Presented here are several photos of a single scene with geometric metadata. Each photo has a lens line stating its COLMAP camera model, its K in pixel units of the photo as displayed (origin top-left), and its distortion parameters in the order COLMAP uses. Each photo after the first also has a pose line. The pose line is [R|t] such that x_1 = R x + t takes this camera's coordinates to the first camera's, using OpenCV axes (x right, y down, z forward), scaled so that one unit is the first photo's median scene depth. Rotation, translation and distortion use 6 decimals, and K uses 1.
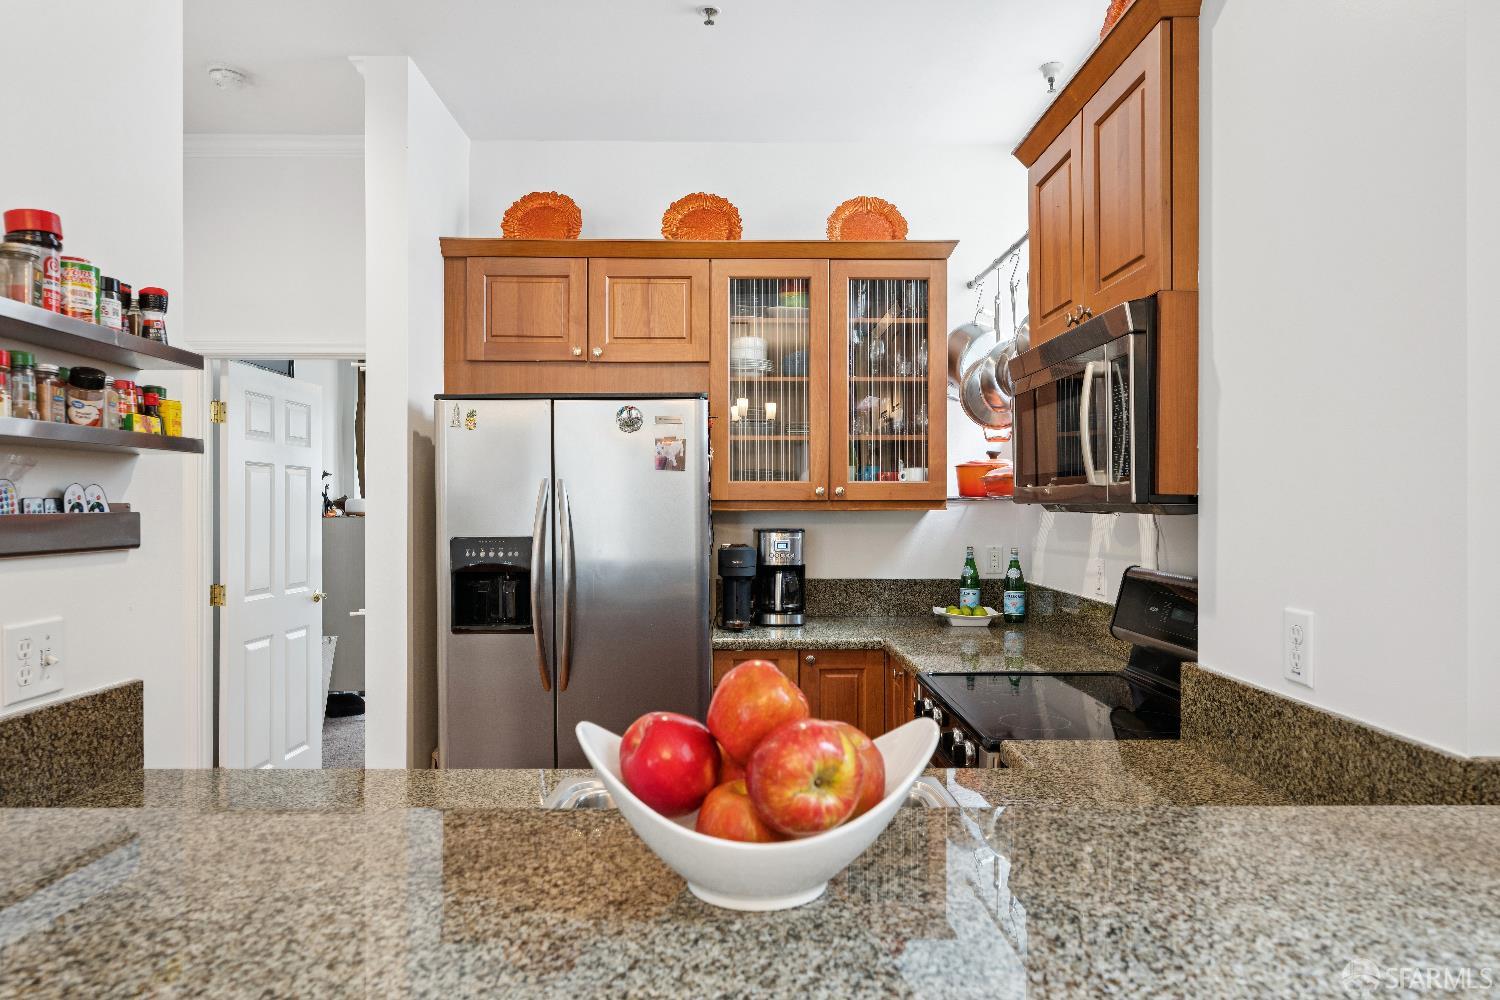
lens RADIAL K [[1003.1, 0, 750.0], [0, 1003.1, 500.0], [0, 0, 1]] dist [-0.000179, 0.000032]
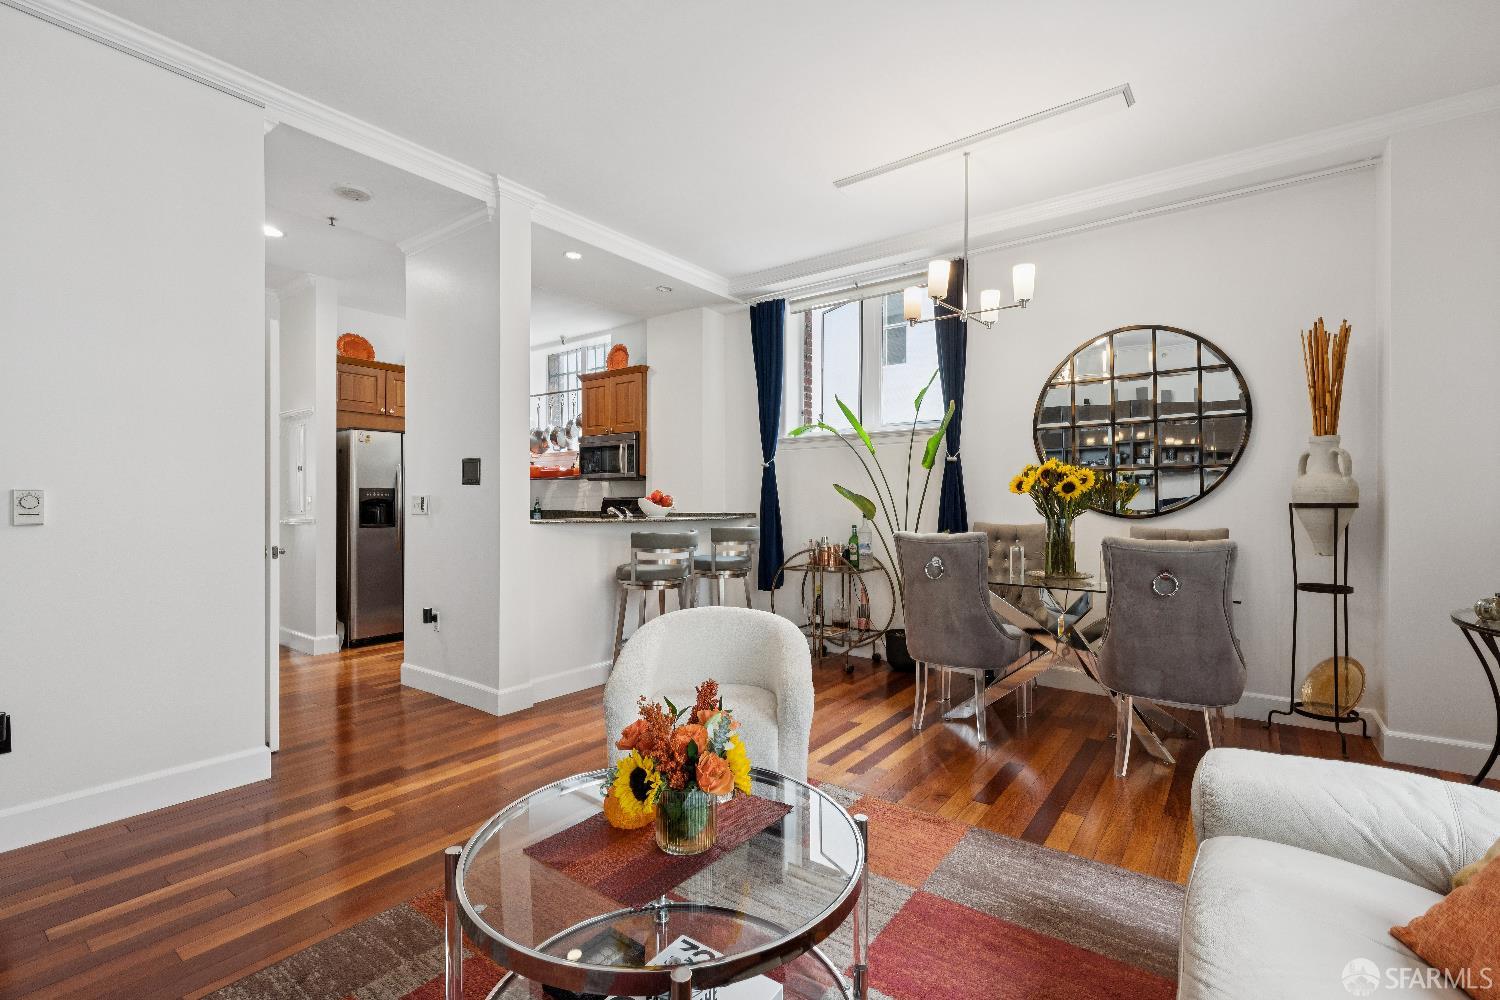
lens RADIAL K [[666.2, 0, 750.0], [0, 666.2, 500.0], [0, 0, 1]] dist [0.001190, 0.000044]
pose [[0.616882, 0.002193, 0.787053, -0.850567], [-0.006356, 0.999977, 0.002196, 0.049927], [-0.787030, -0.006358, 0.616882, -0.614984]]
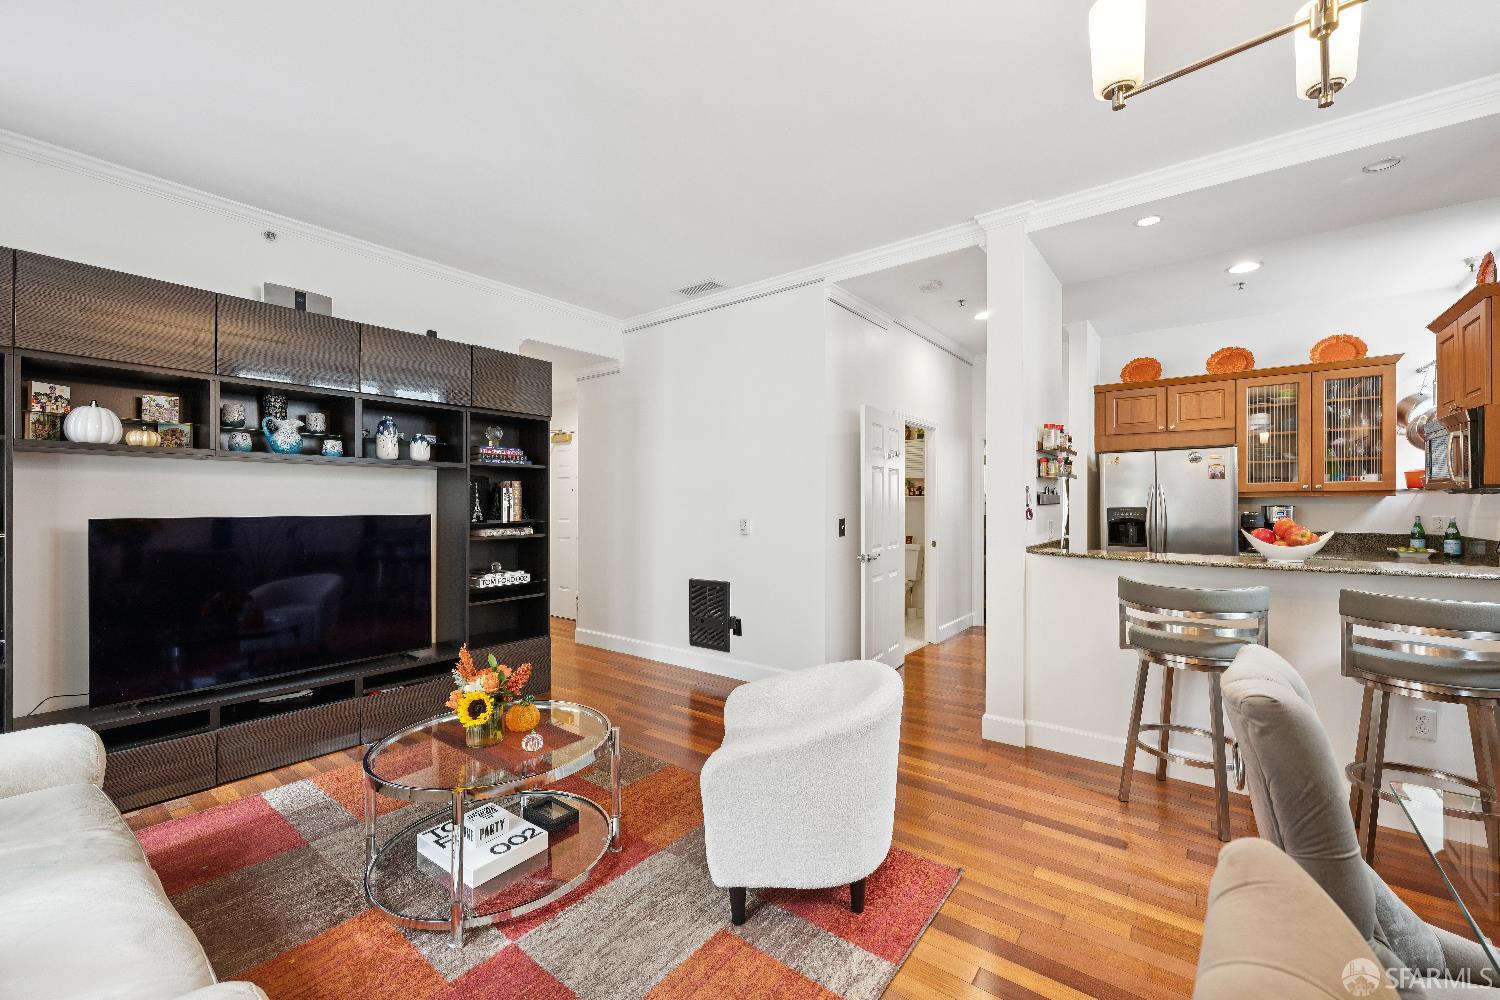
lens RADIAL K [[598.2, 0, 754.3], [0, 598.2, 504.6], [0, 0, 1]] dist [0.001193, 0.000053]
pose [[0.779873, -0.000775, -0.625938, -0.041014], [0.006814, 0.999950, 0.007252, 0.010582], [0.625901, -0.009920, 0.779839, -0.642964]]
